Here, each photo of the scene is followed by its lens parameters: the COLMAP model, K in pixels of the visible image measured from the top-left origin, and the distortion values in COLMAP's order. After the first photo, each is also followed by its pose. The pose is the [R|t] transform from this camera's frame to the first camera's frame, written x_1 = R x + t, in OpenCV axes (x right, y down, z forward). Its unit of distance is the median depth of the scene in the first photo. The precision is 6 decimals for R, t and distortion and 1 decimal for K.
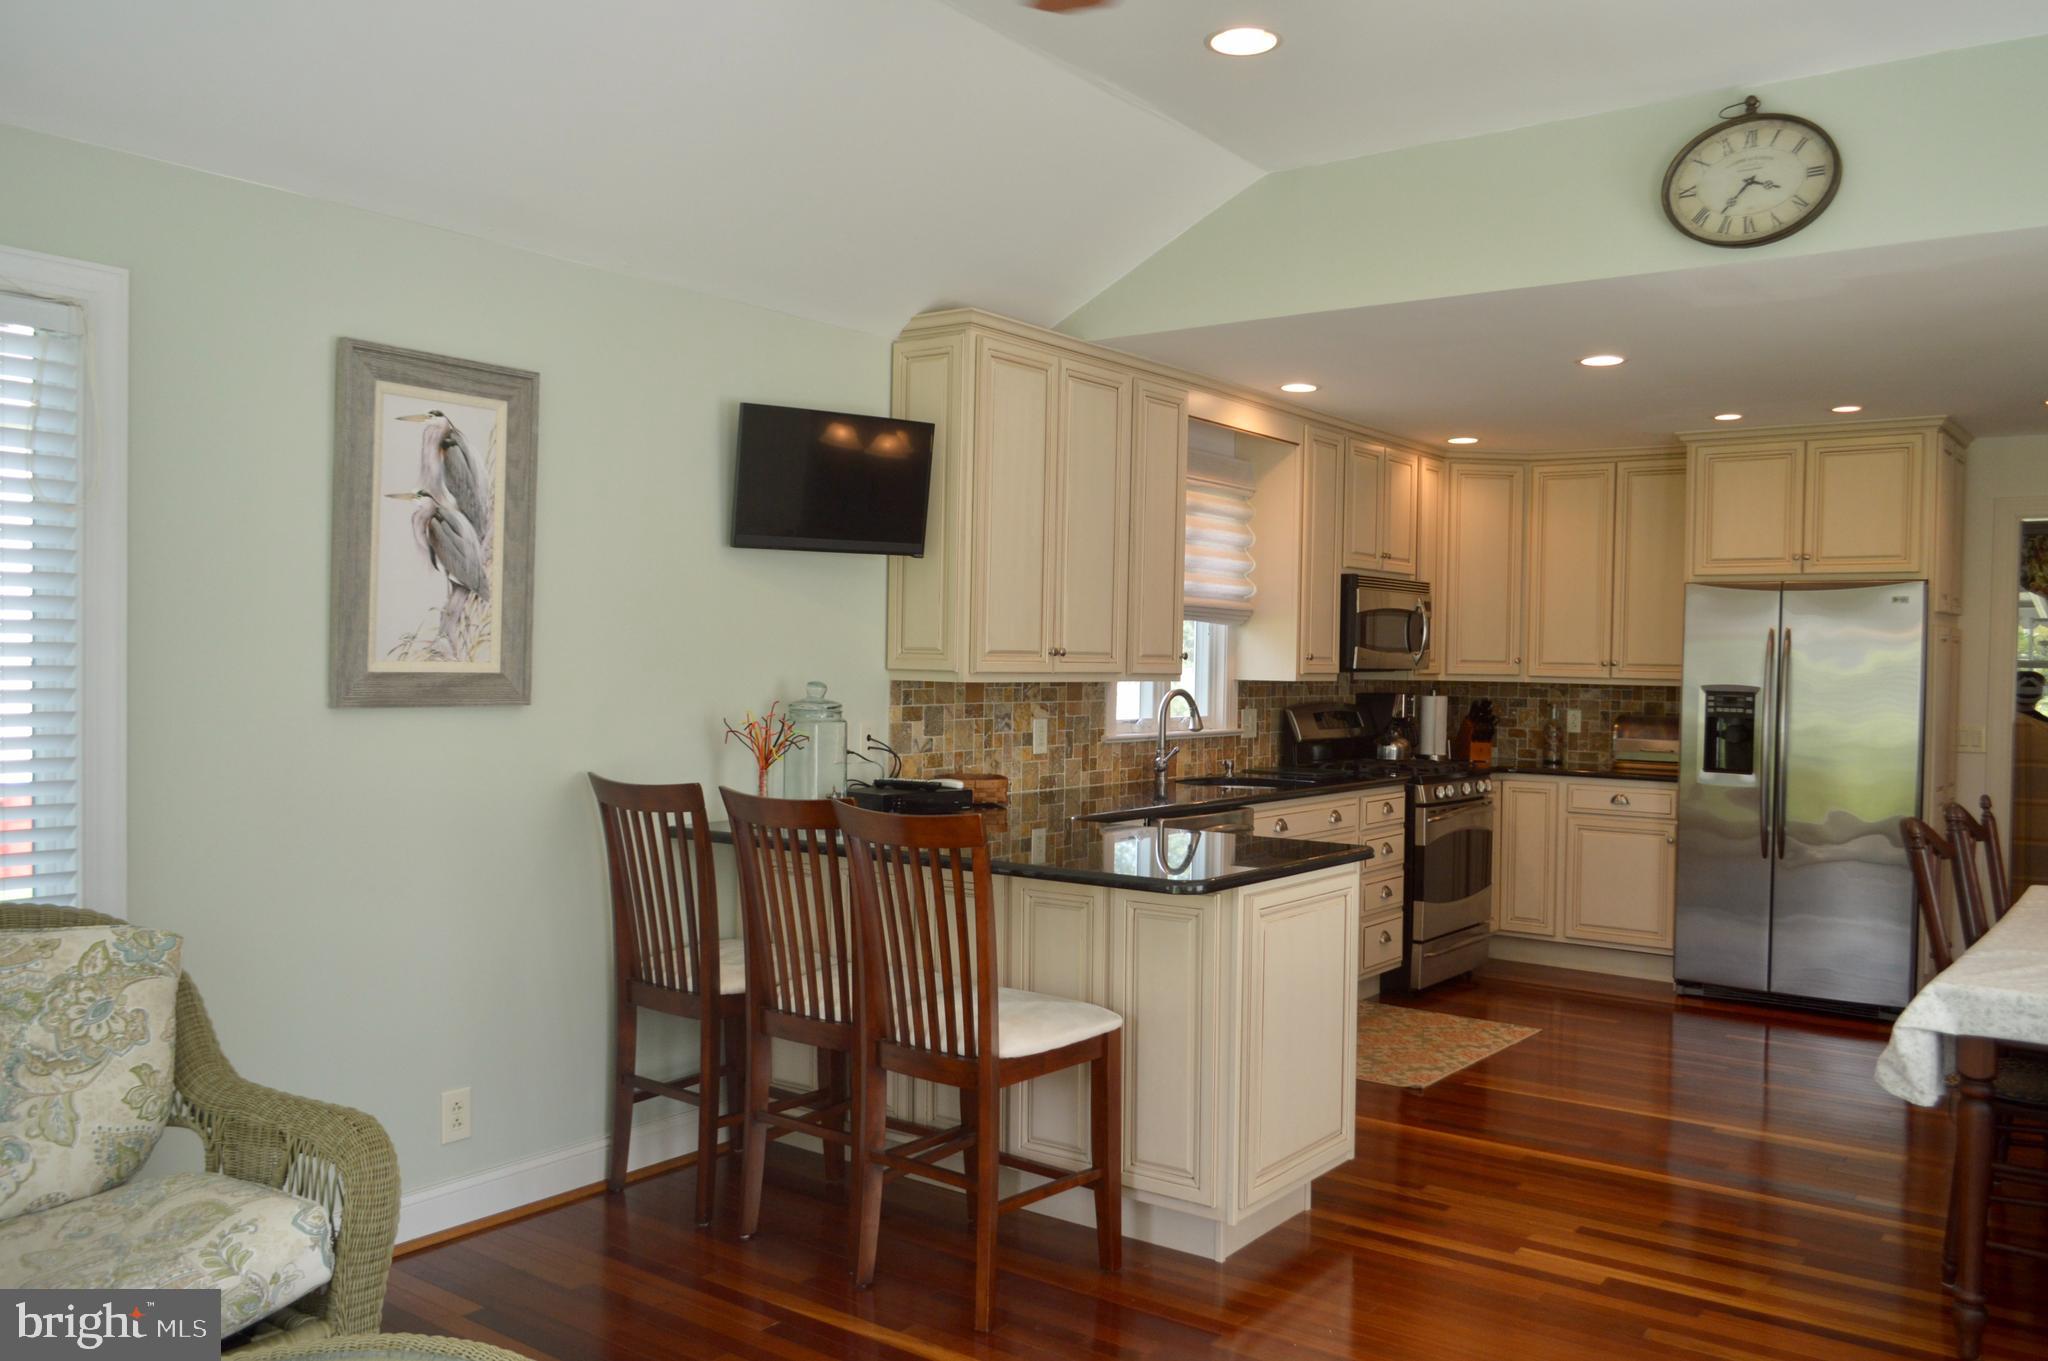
lens RADIAL K [[1618.9, 0, 1038.0], [0, 1618.9, 691.4], [0, 0, 1]] dist [-0.011336, 0.008686]
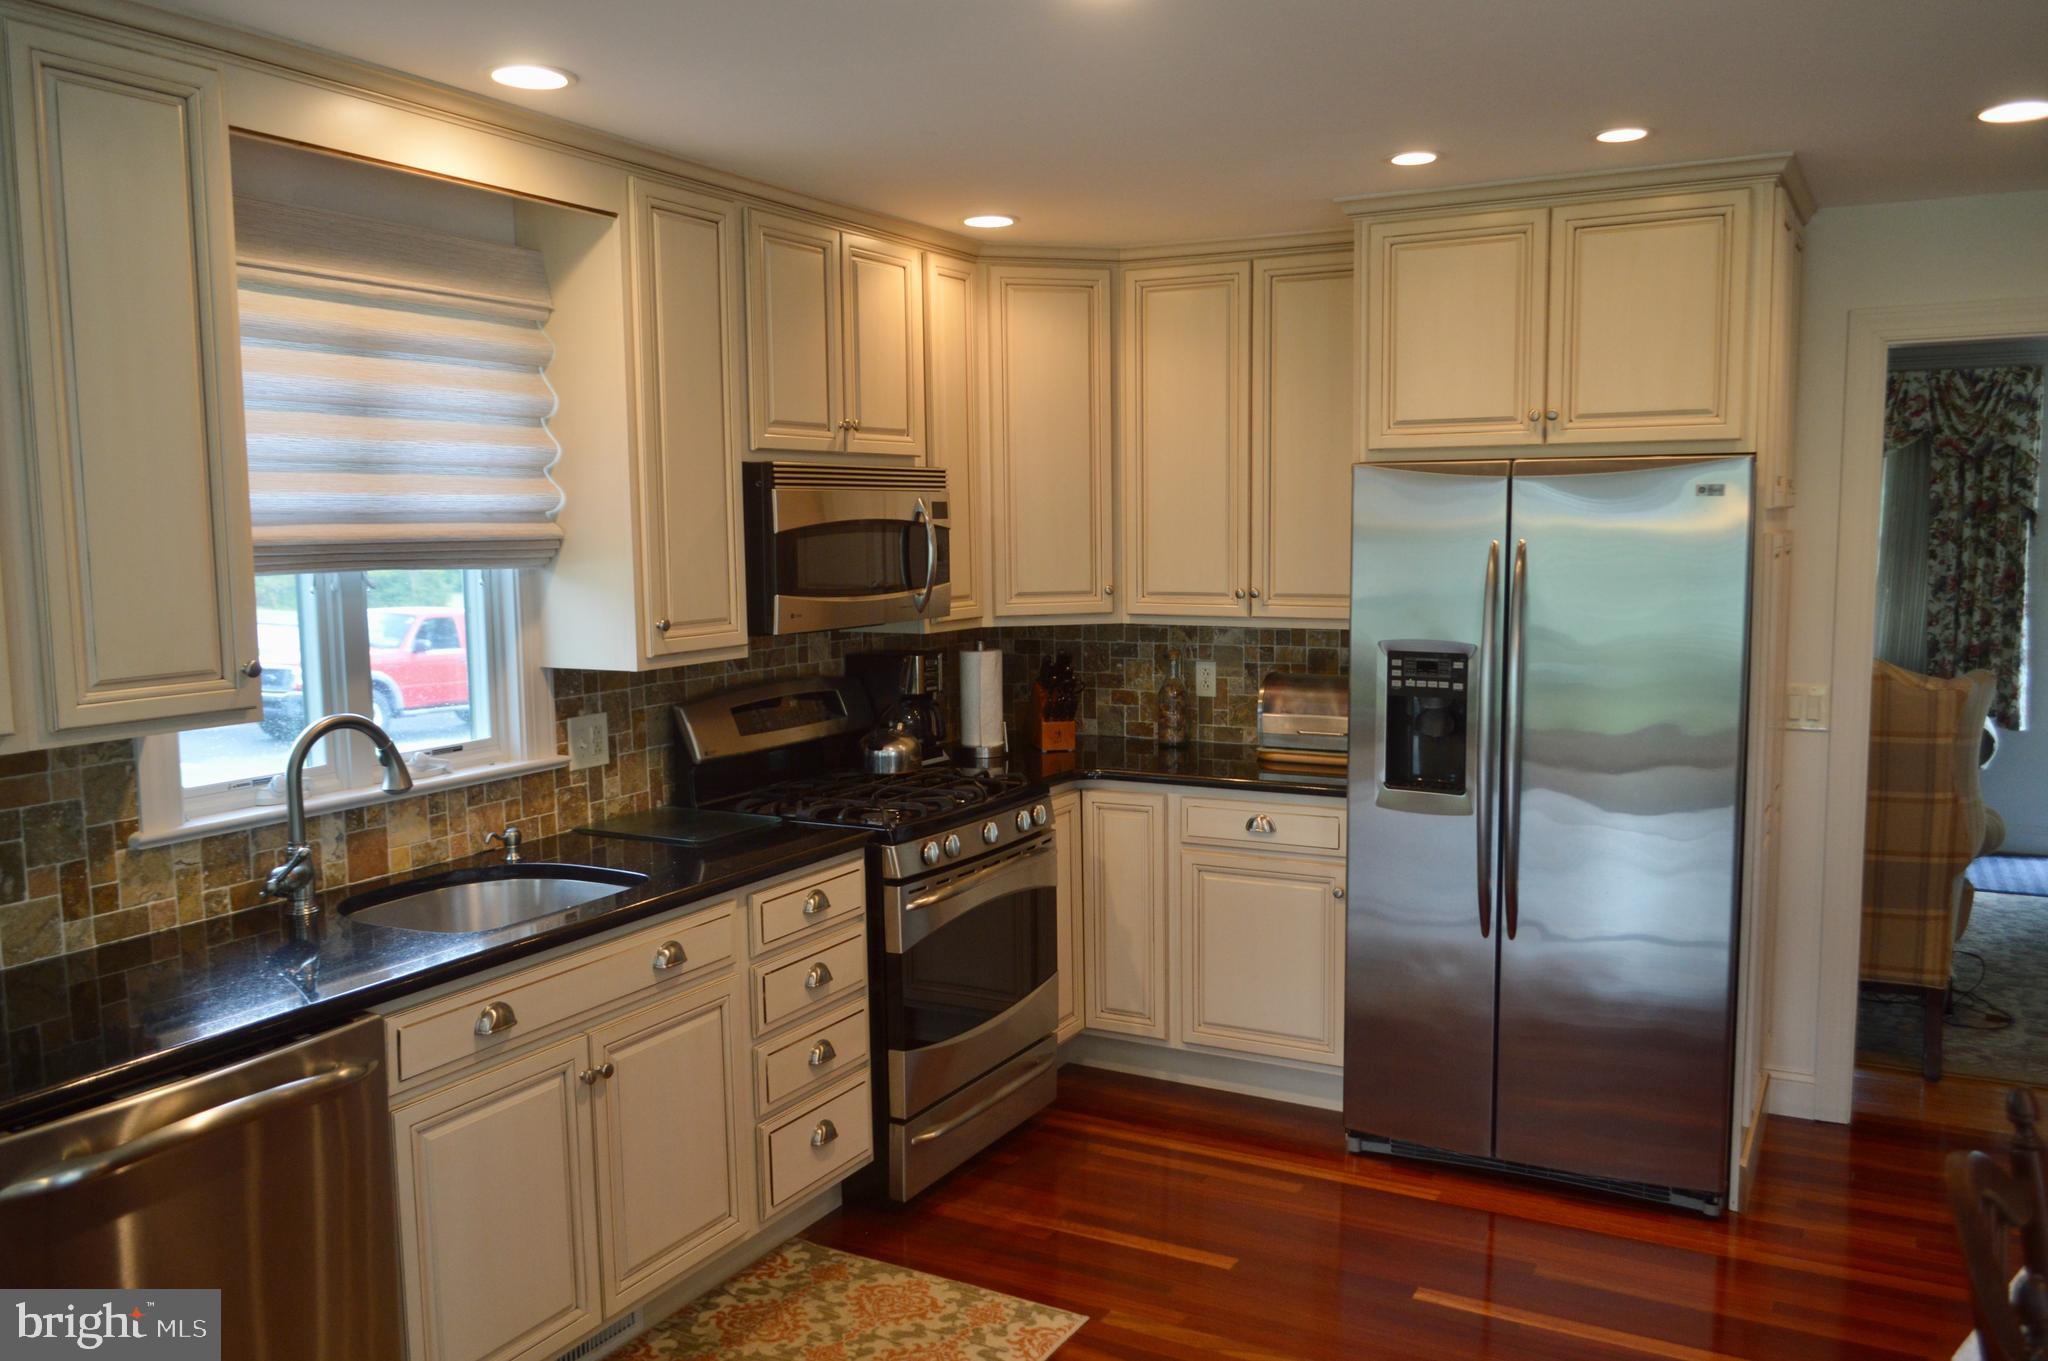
lens RADIAL K [[1618.9, 0, 1038.0], [0, 1618.9, 691.4], [0, 0, 1]] dist [-0.011336, 0.008686]
pose [[0.989706, -0.043249, 0.136422, 0.210819], [0.031287, 0.995573, 0.088637, -0.041741], [-0.139651, -0.083456, 0.986678, 0.446766]]
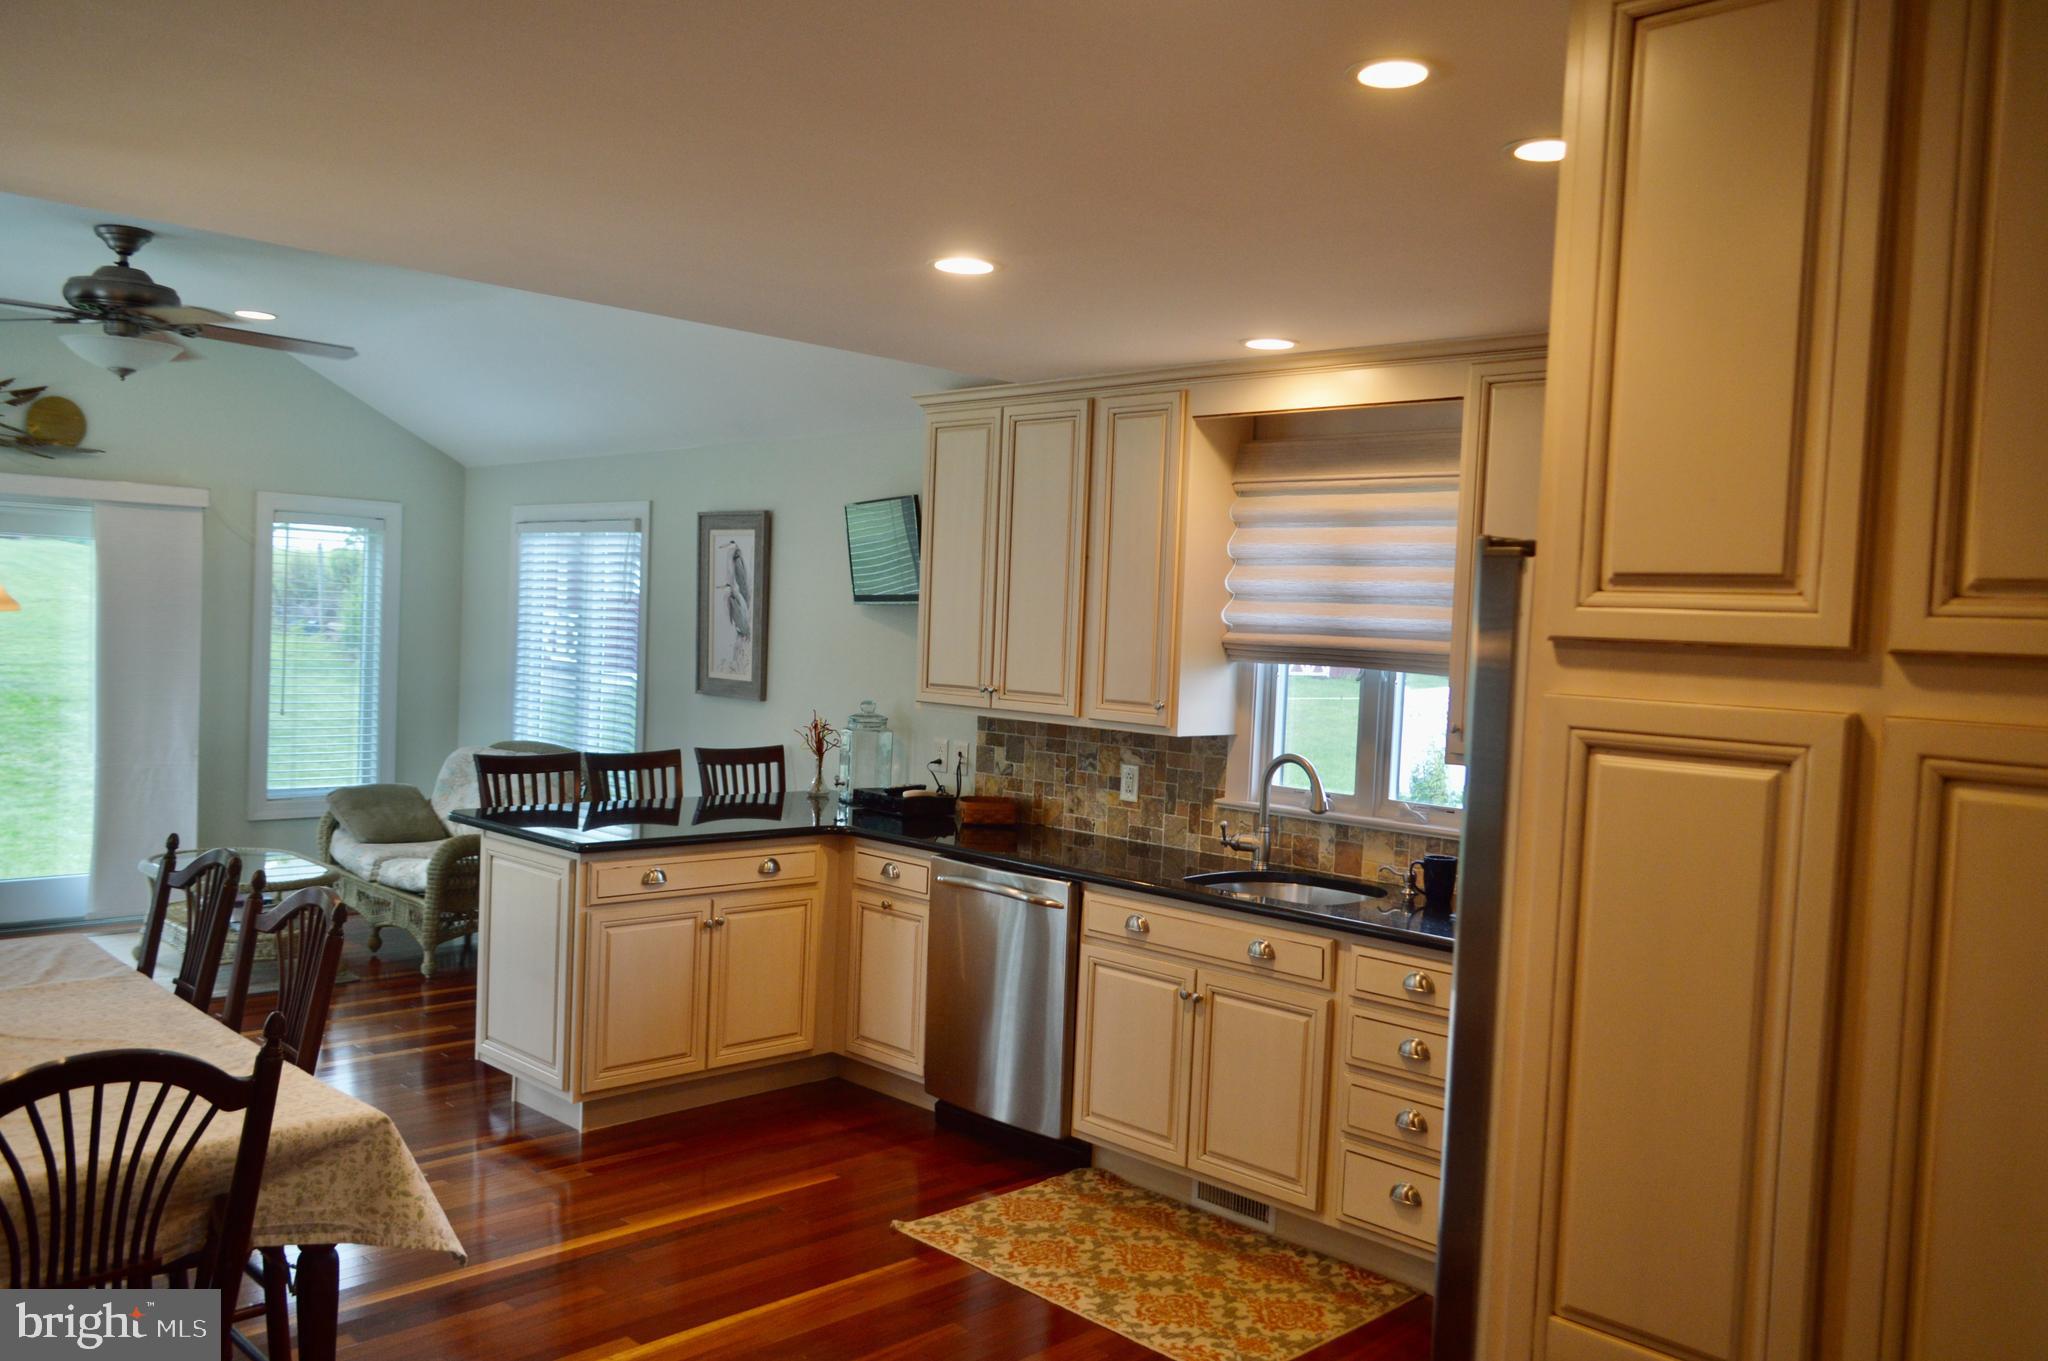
lens RADIAL K [[1618.9, 0, 1038.0], [0, 1618.9, 691.4], [0, 0, 1]] dist [-0.011336, 0.008686]
pose [[-0.147674, 0.018788, -0.988858, 0.799301], [-0.065732, 0.997423, 0.028767, -0.042011], [0.986849, 0.069248, -0.146058, 0.908390]]
